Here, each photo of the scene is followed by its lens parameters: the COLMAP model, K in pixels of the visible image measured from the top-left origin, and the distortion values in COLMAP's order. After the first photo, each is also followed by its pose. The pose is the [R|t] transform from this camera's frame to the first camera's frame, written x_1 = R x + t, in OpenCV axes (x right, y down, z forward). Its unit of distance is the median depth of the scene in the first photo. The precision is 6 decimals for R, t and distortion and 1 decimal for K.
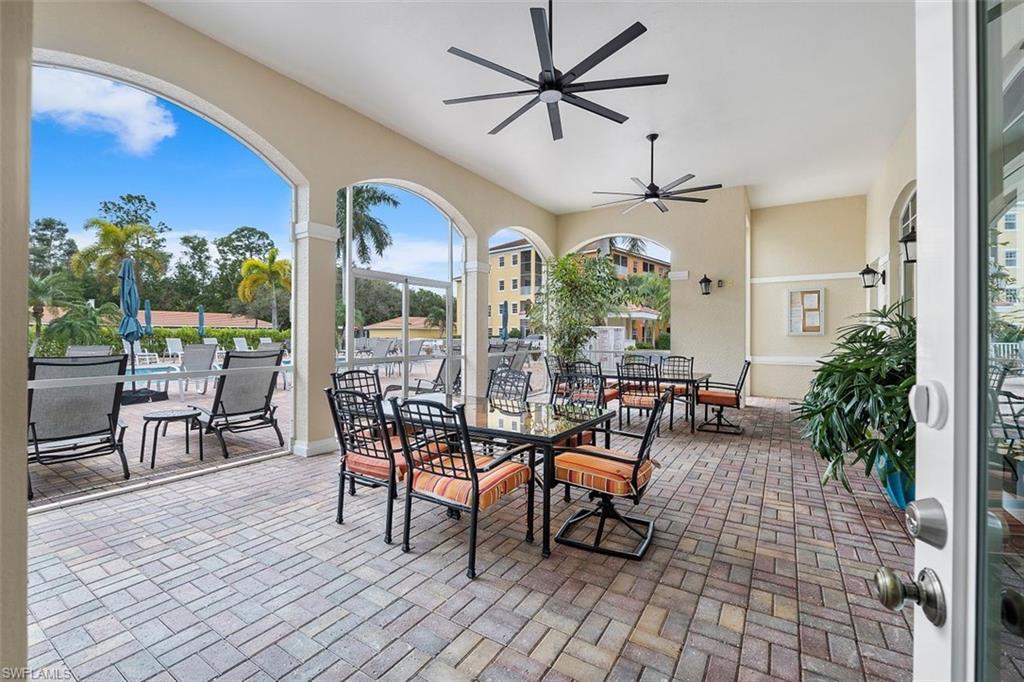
lens RADIAL K [[433.2, 0, 513.2], [0, 433.2, 336.1], [0, 0, 1]] dist [-0.006100, -0.001147]
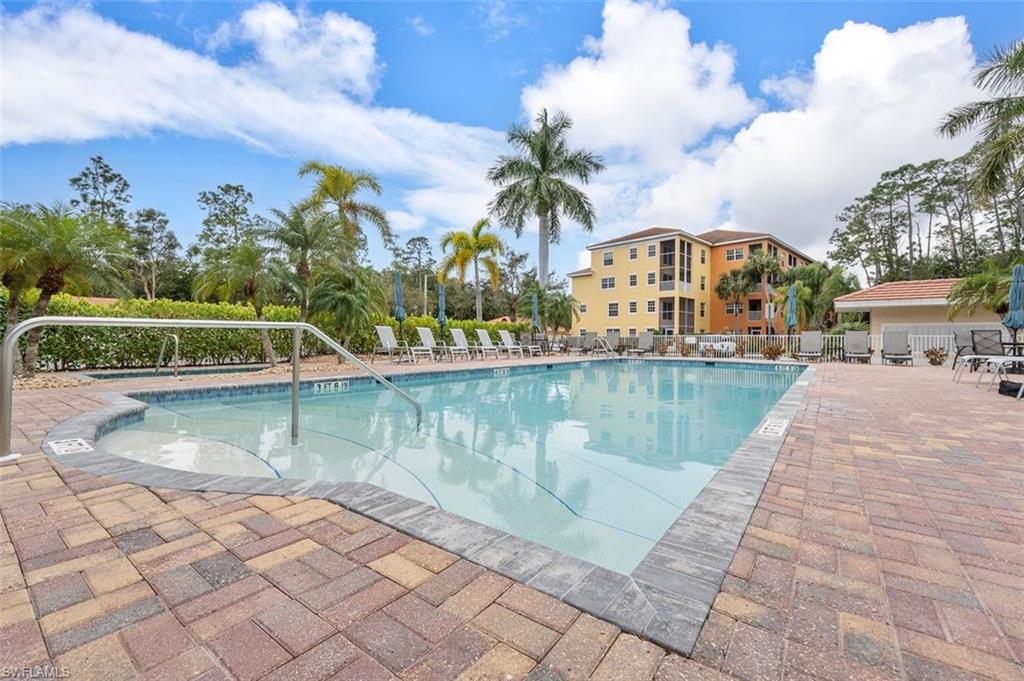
lens RADIAL K [[433.2, 0, 515.3], [0, 433.2, 336.9], [0, 0, 1]] dist [-0.006100, -0.001147]
pose [[0.997475, 0.010101, -0.070300, -0.203620], [-0.010824, 0.999892, -0.009913, 0.008840], [0.070192, 0.010649, 0.997477, 0.107943]]
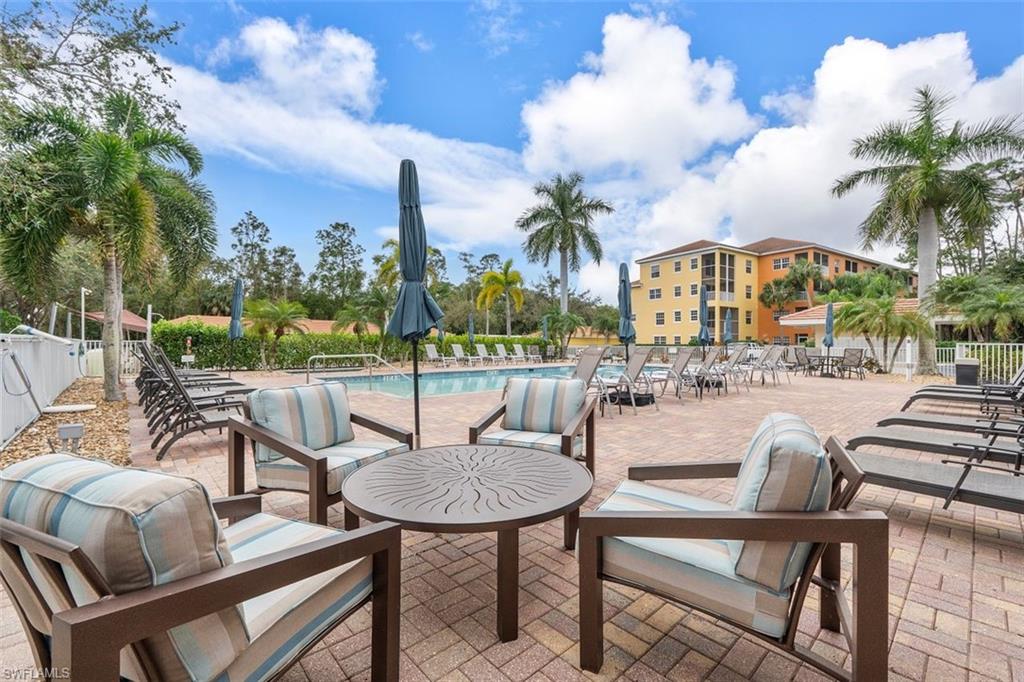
lens RADIAL K [[433.2, 0, 508.7], [0, 433.2, 341.6], [0, 0, 1]] dist [-0.006100, -0.001147]
pose [[0.962026, 0.004177, -0.272925, -0.123465], [-0.006501, 0.999950, -0.007610, 0.001764], [0.272880, 0.009096, 0.962005, -0.006793]]
